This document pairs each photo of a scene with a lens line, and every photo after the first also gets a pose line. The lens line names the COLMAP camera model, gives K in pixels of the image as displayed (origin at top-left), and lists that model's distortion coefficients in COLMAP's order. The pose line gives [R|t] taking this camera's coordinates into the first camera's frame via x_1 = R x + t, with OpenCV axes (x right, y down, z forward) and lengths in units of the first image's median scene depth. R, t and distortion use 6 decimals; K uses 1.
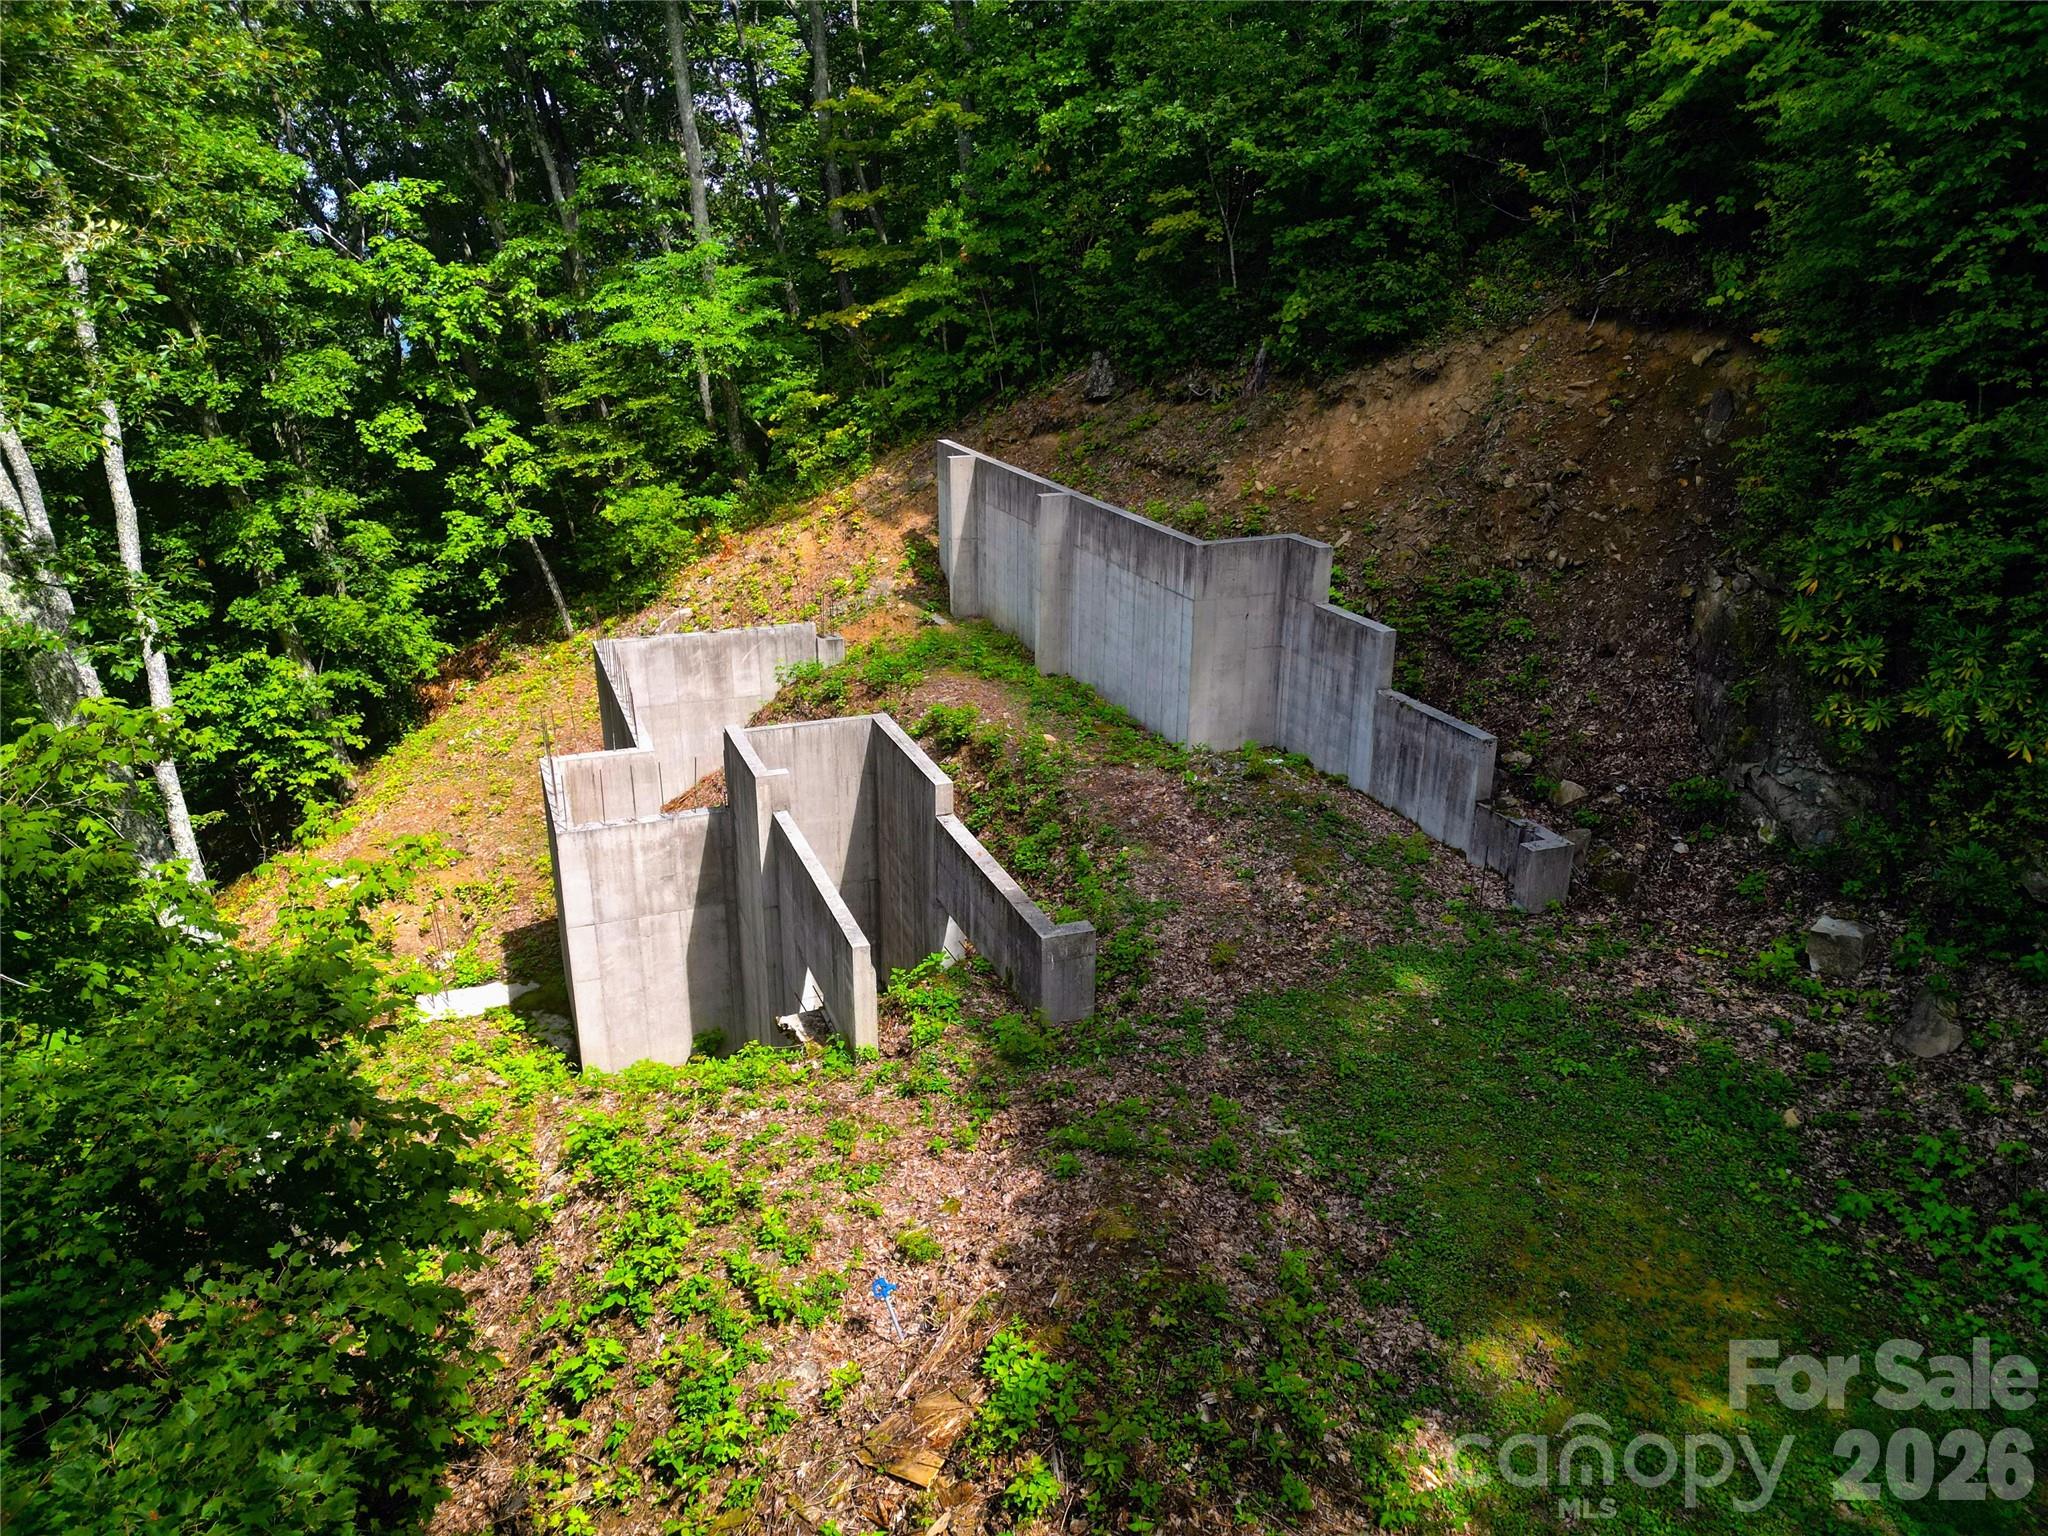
lens RADIAL K [[1438.6, 0, 1024.0], [0, 1438.6, 768.0], [0, 0, 1]] dist [0.054315, -0.060171]
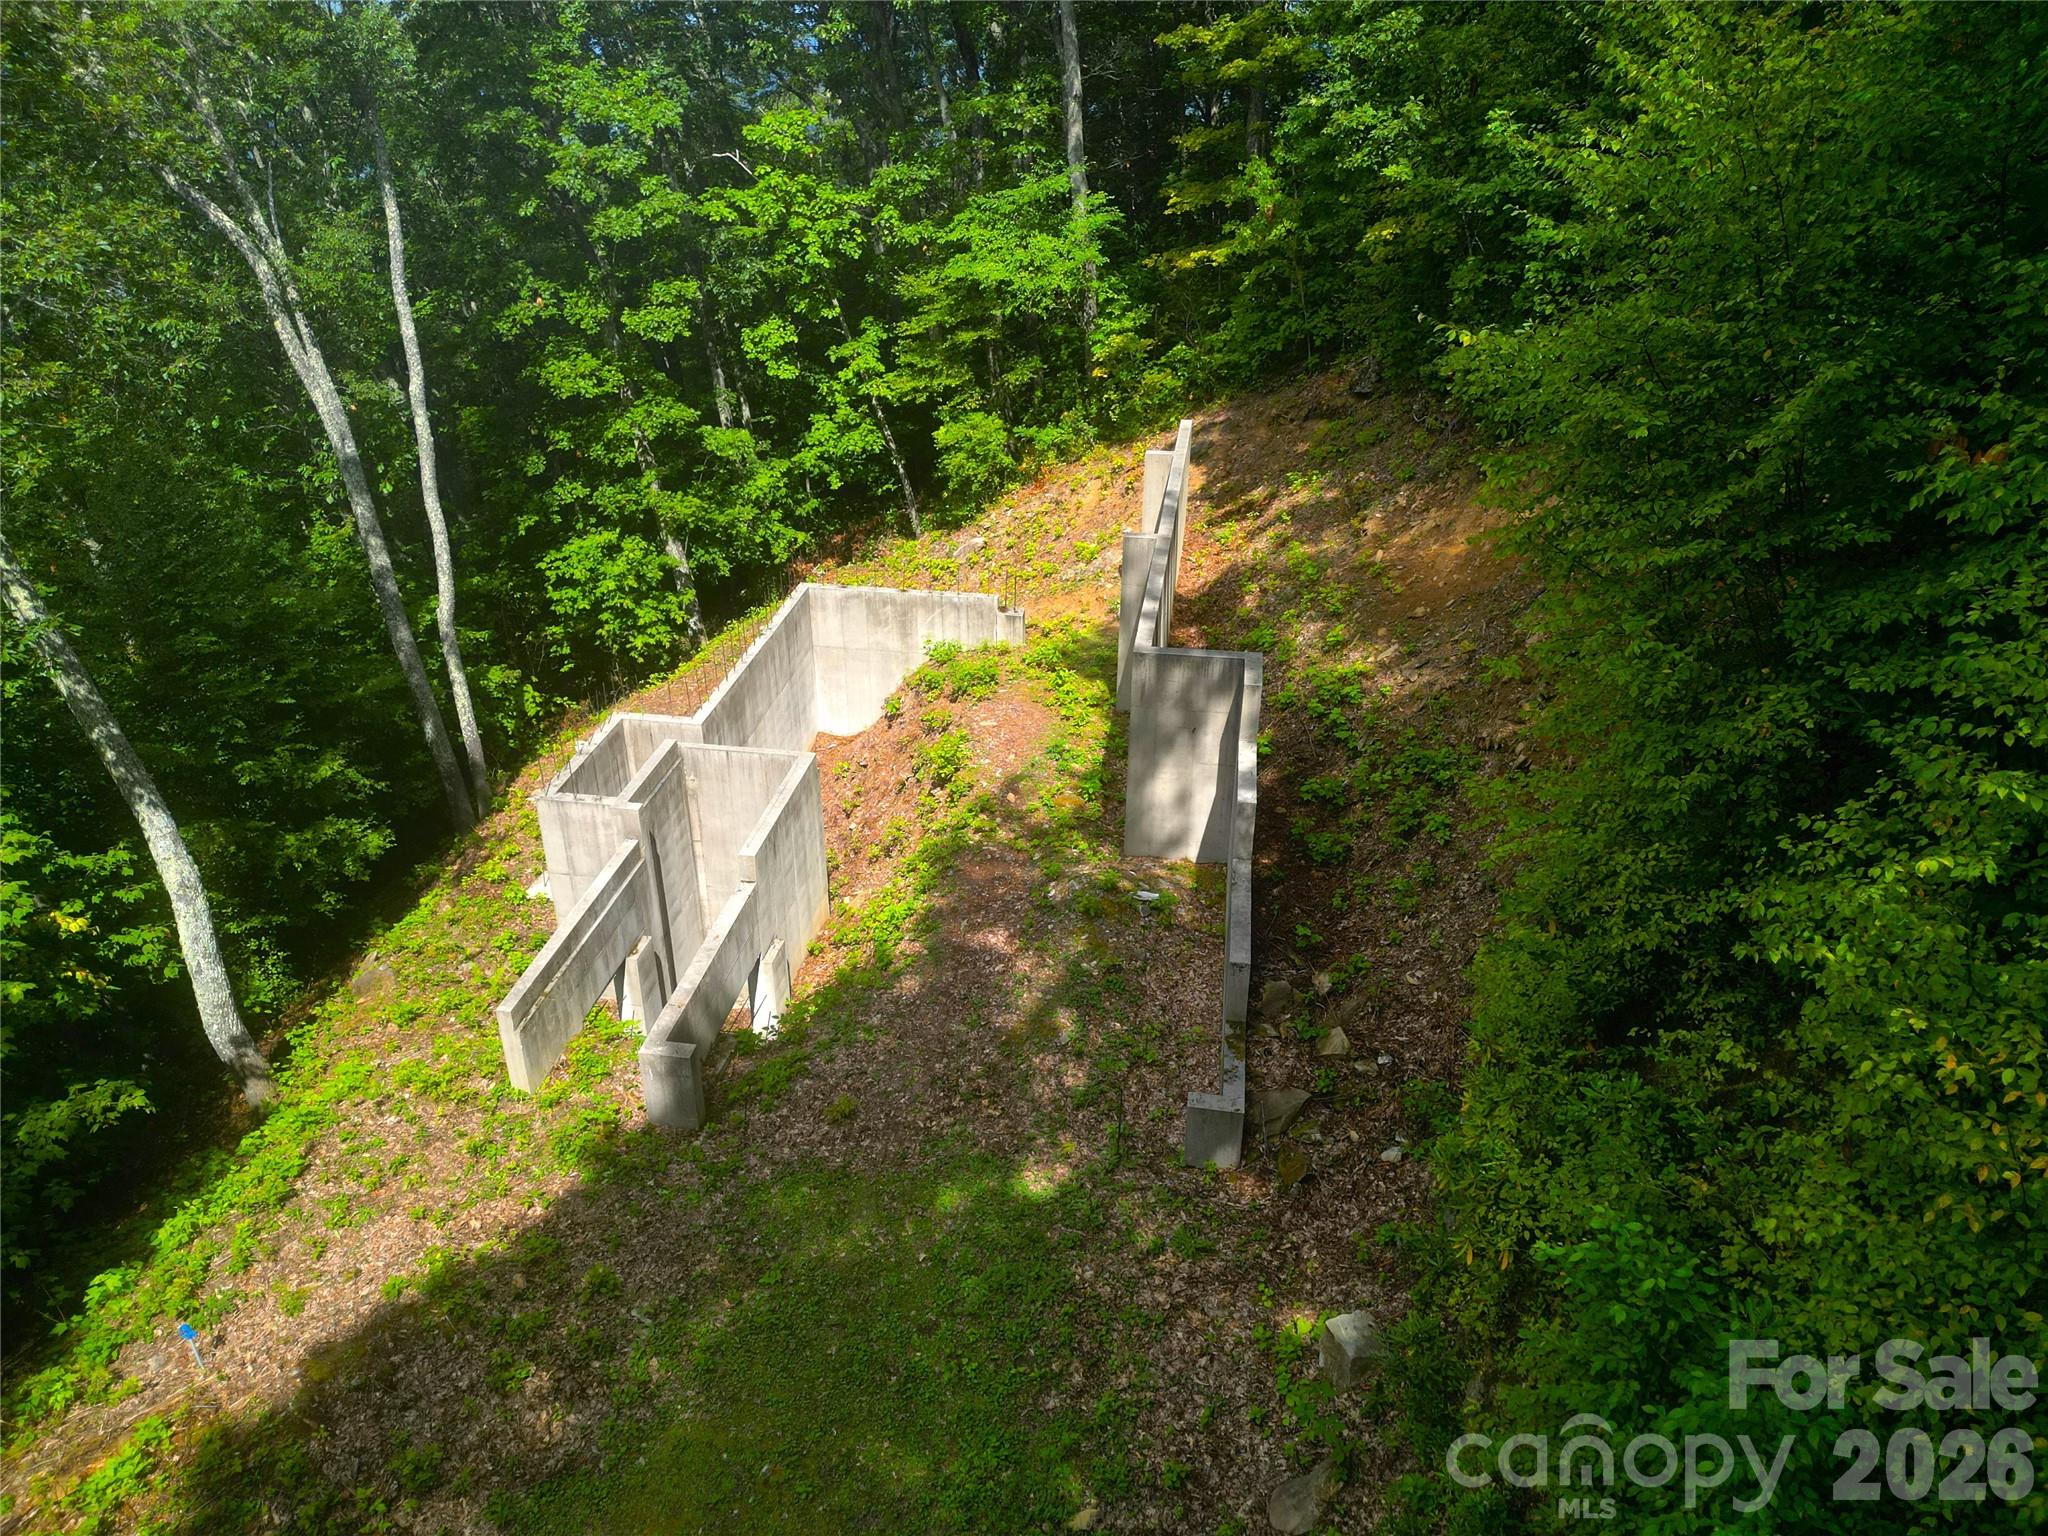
lens RADIAL K [[1438.6, 0, 1024.0], [0, 1438.6, 768.0], [0, 0, 1]] dist [0.054315, -0.060171]
pose [[0.867152, 0.236607, -0.438251, 0.303253], [-0.171419, 0.967974, 0.183418, -0.150107], [0.467613, -0.083927, 0.879940, 0.078884]]
